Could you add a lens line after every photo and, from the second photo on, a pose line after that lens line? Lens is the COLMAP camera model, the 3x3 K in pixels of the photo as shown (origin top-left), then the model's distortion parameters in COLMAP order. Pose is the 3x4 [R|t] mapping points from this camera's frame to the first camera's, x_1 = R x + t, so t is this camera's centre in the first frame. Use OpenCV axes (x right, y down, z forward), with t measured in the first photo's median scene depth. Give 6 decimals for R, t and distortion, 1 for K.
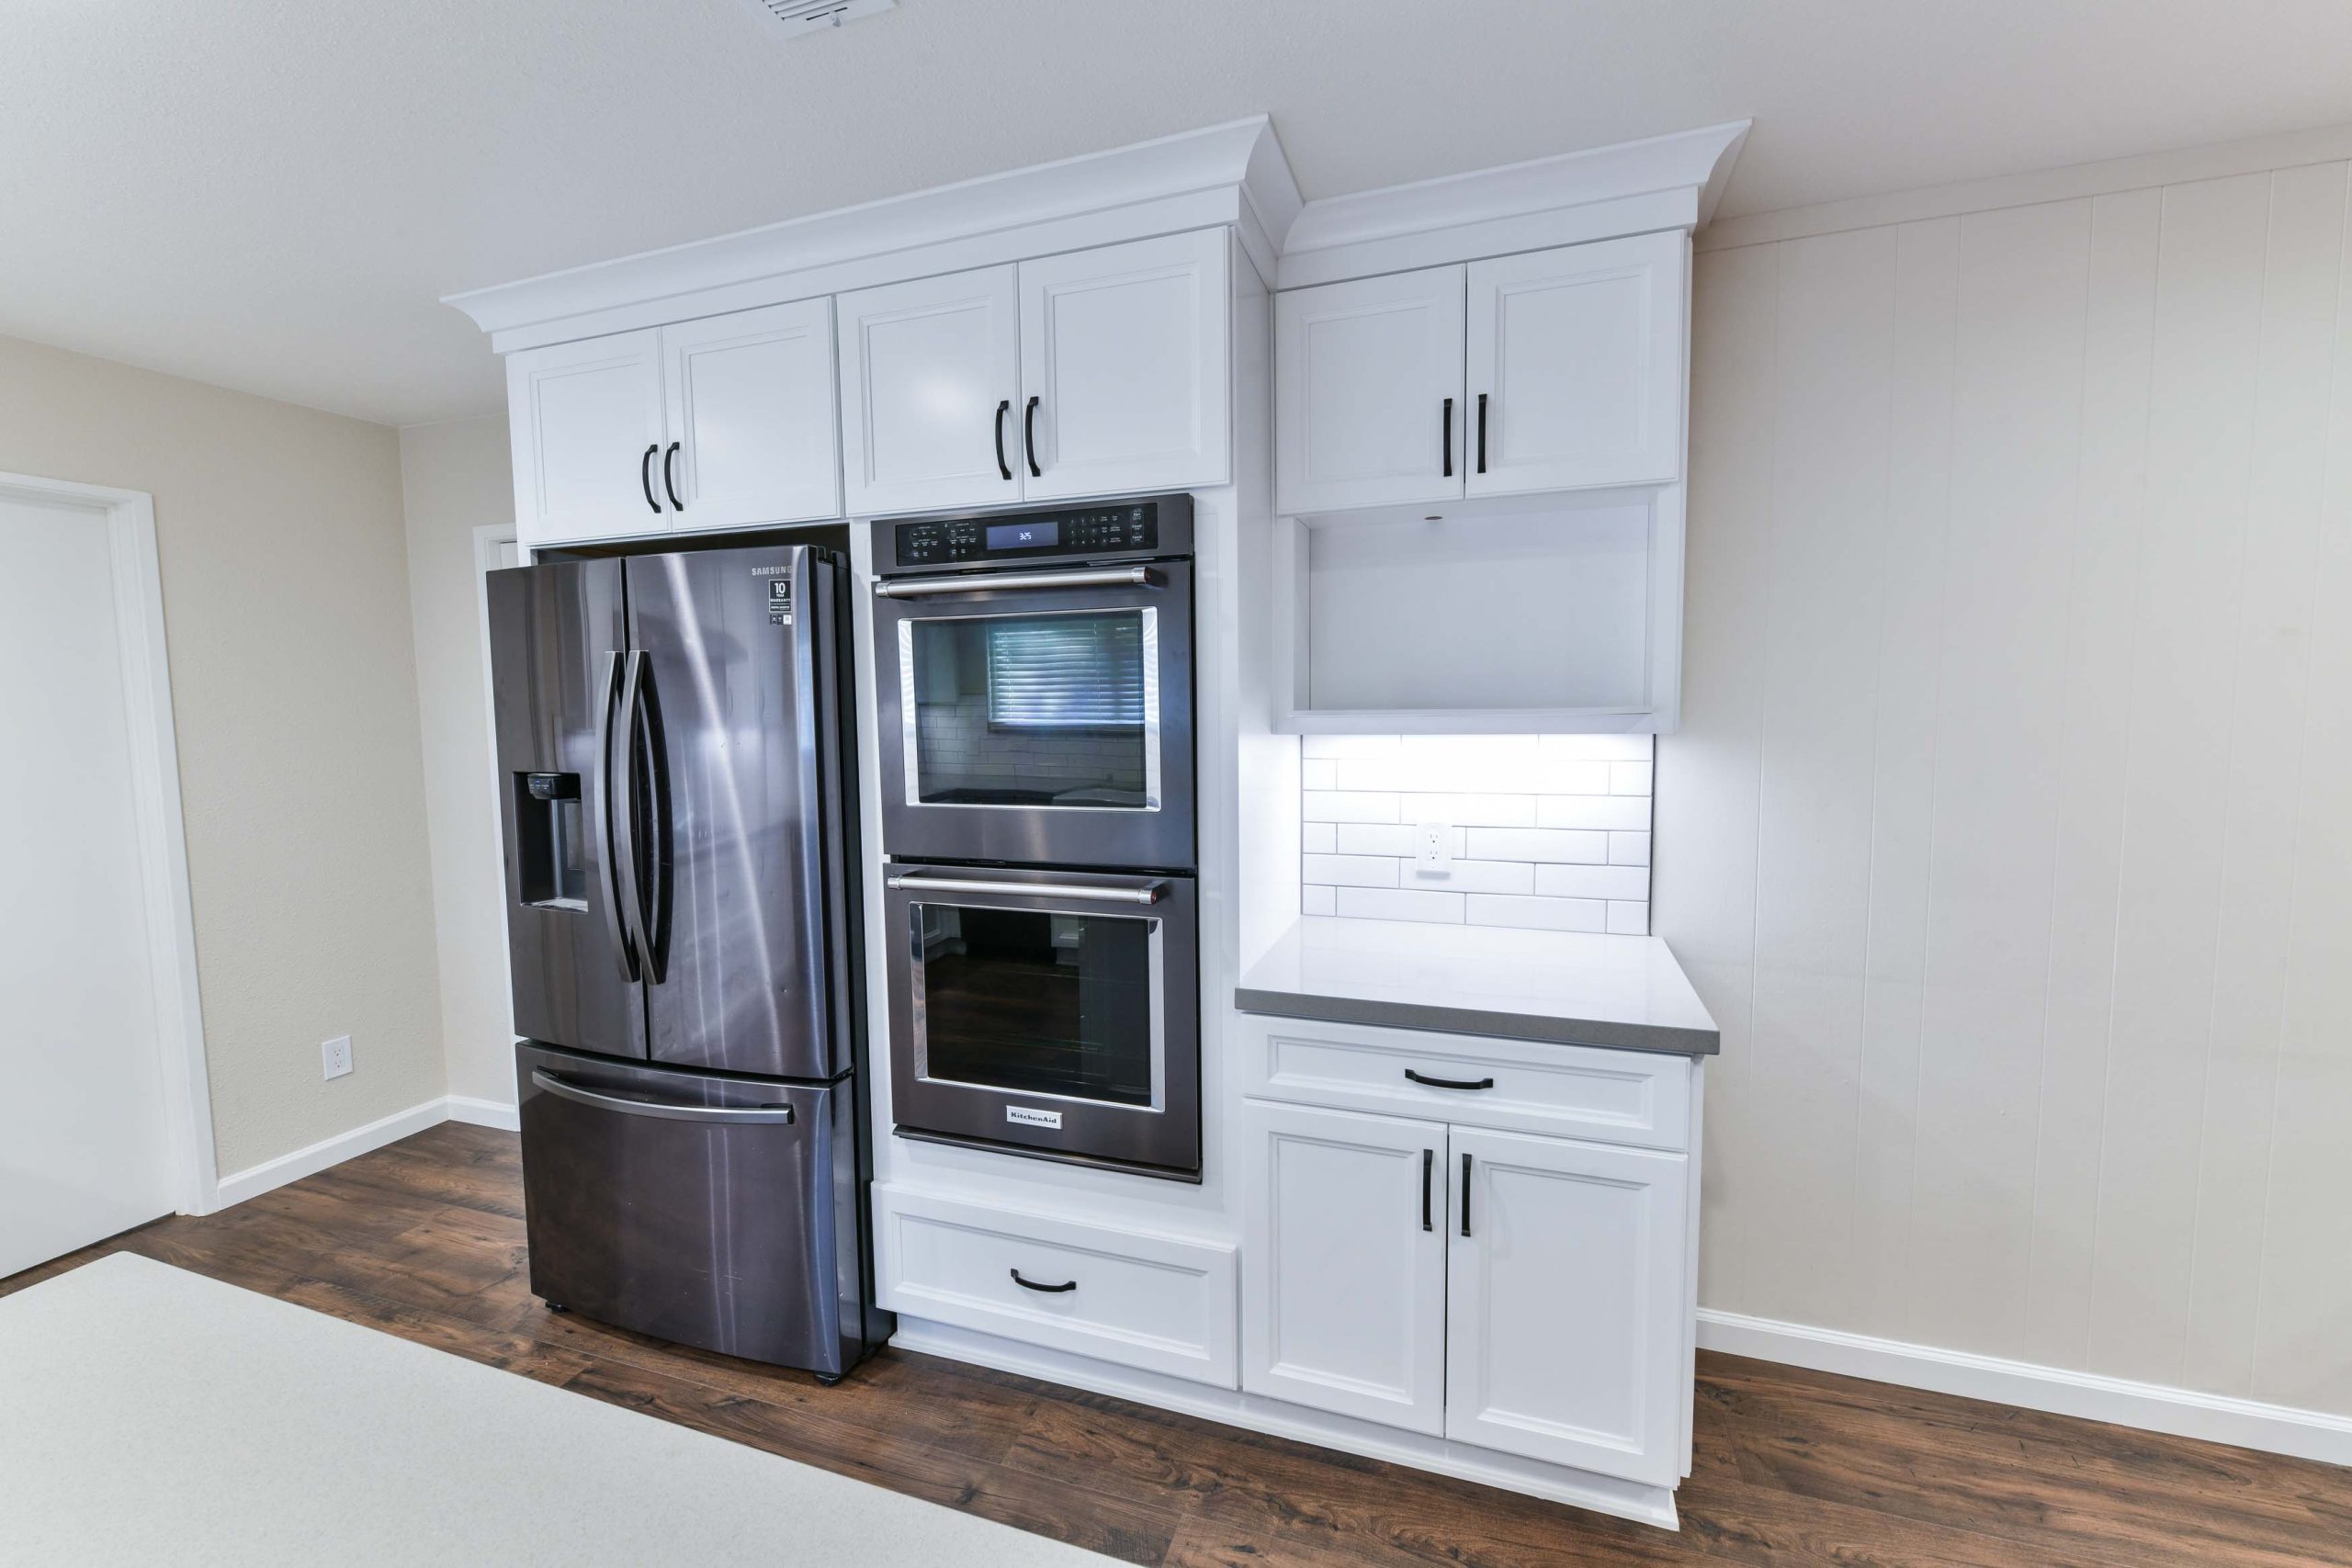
lens RADIAL K [[969.0, 0, 1171.9], [0, 969.0, 781.3], [0, 0, 1]] dist [-0.001620, -0.000666]
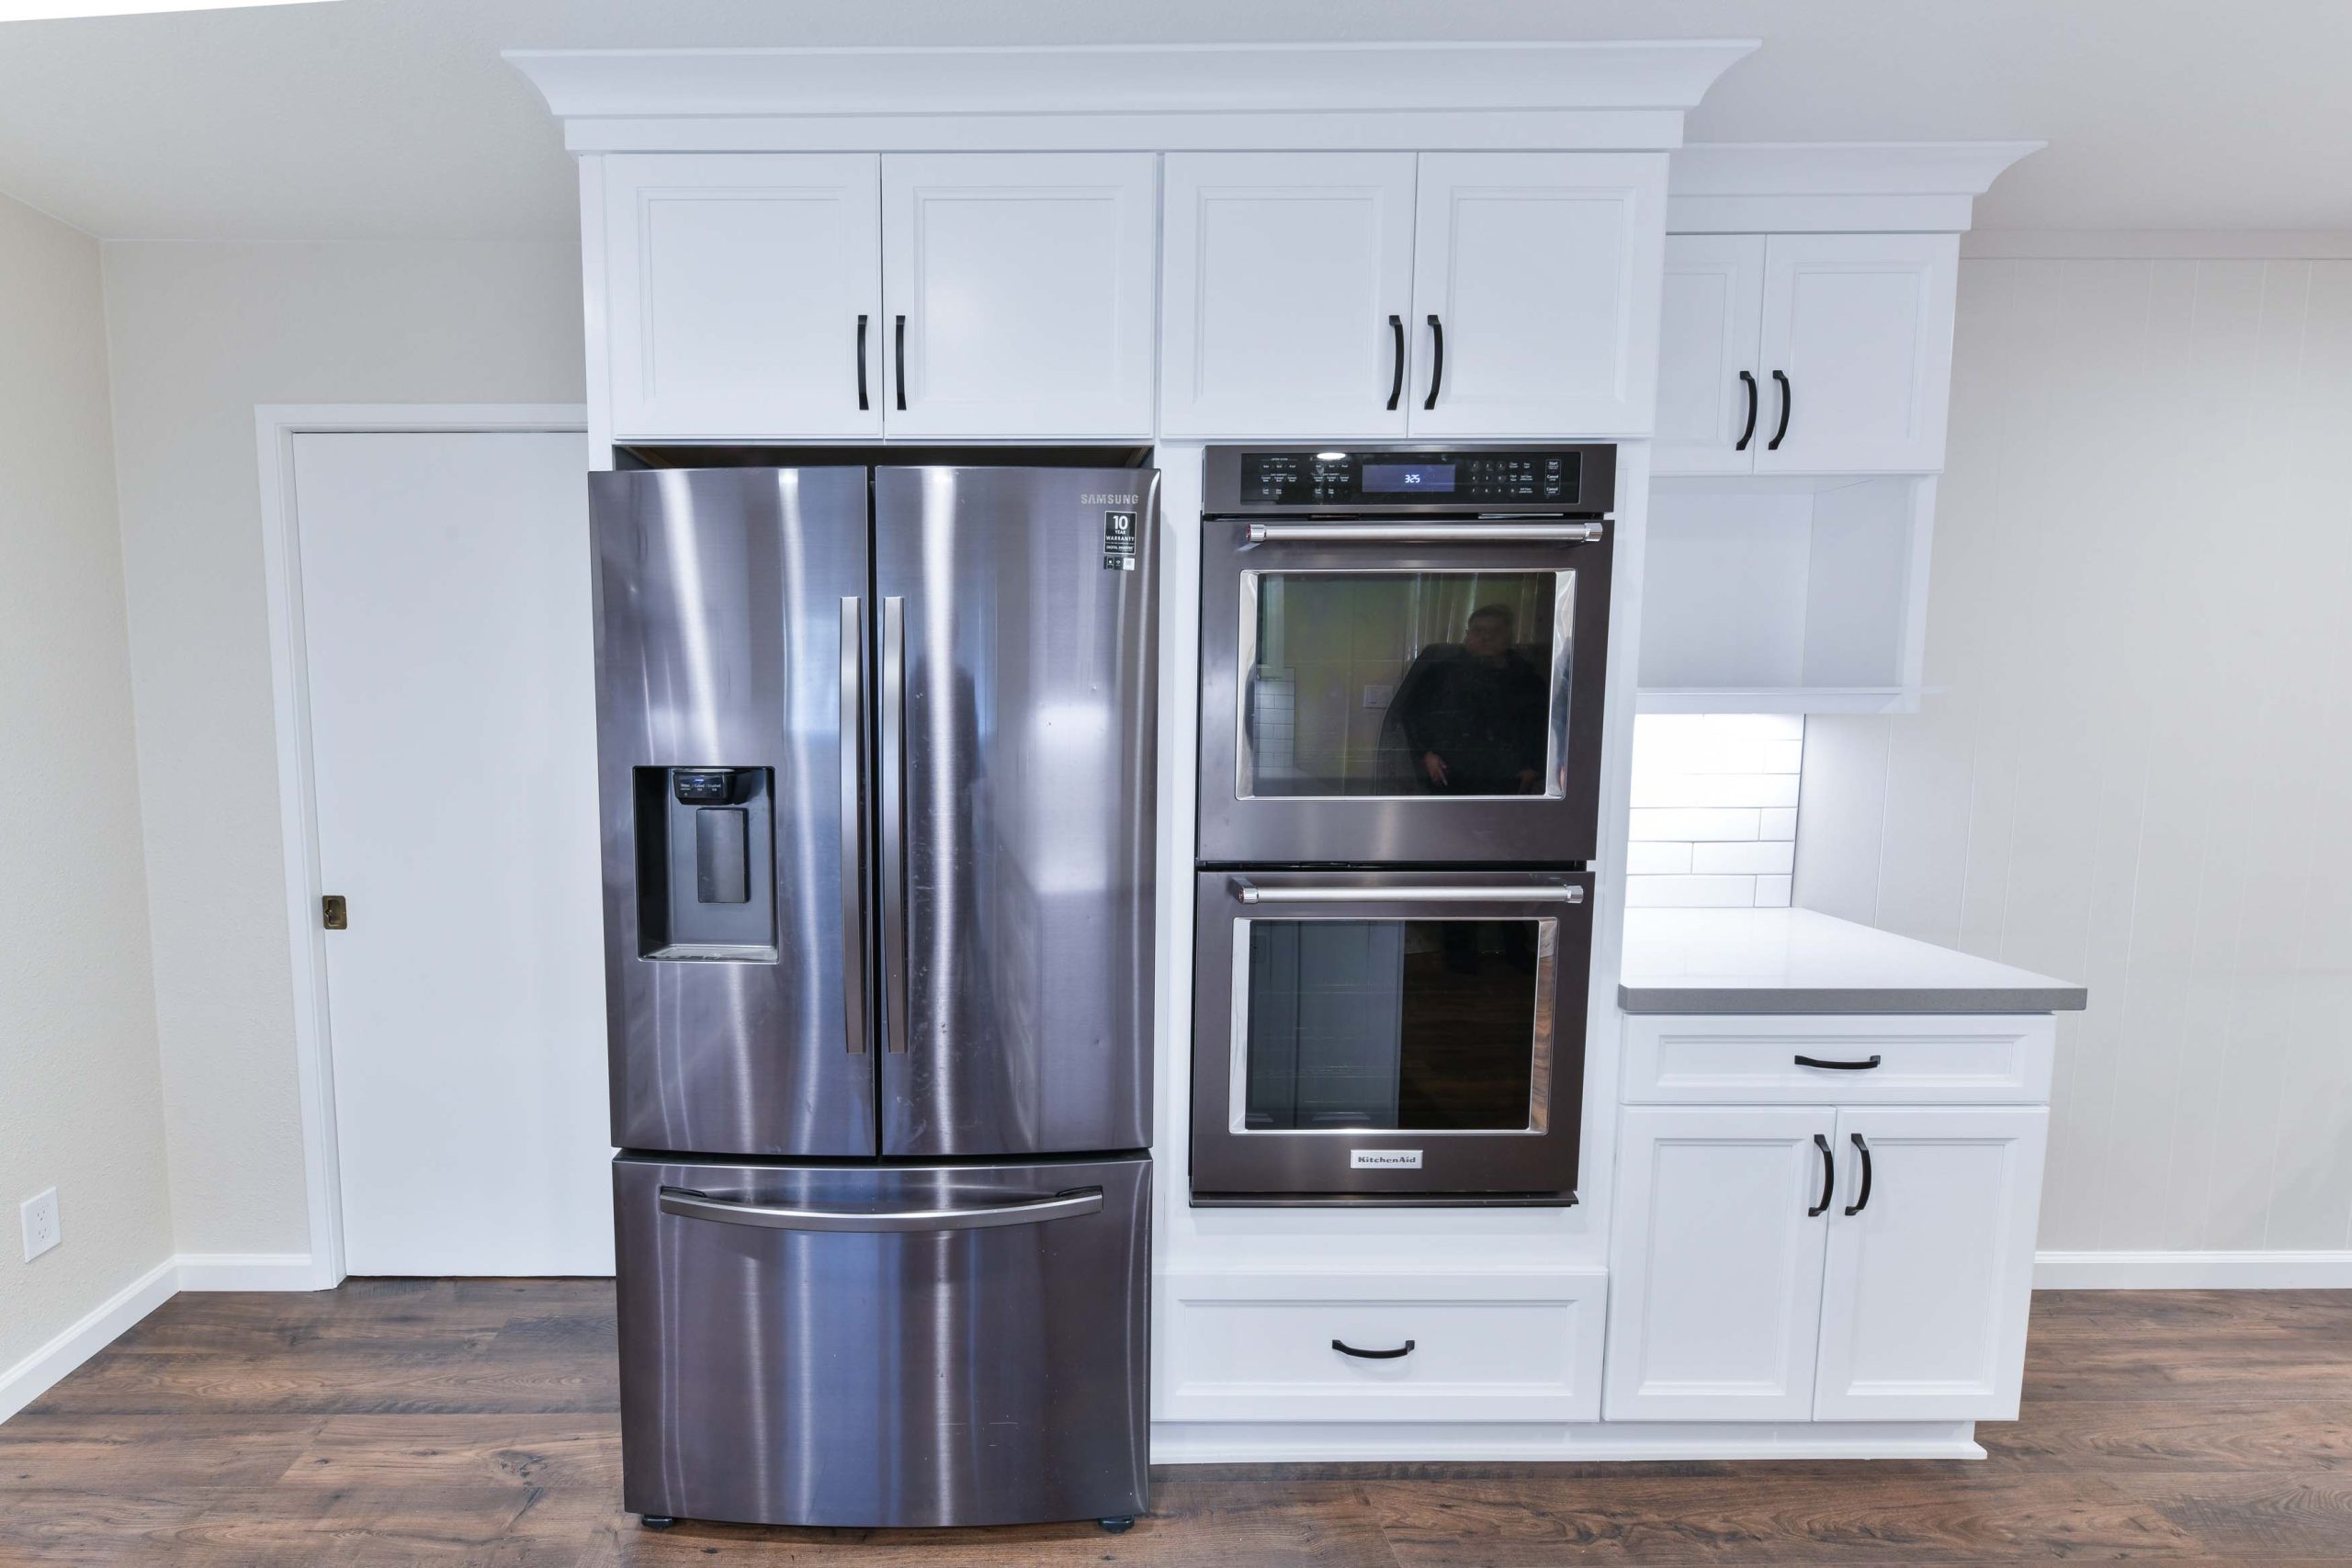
lens RADIAL K [[1035.4, 0, 973.2], [0, 1035.4, 782.8], [0, 0, 1]] dist [-0.001878, -0.000512]
pose [[0.945741, -0.019729, 0.324321, -0.792251], [0.016509, 0.999783, 0.012677, -0.004453], [-0.324501, -0.006635, 0.945862, 0.257838]]
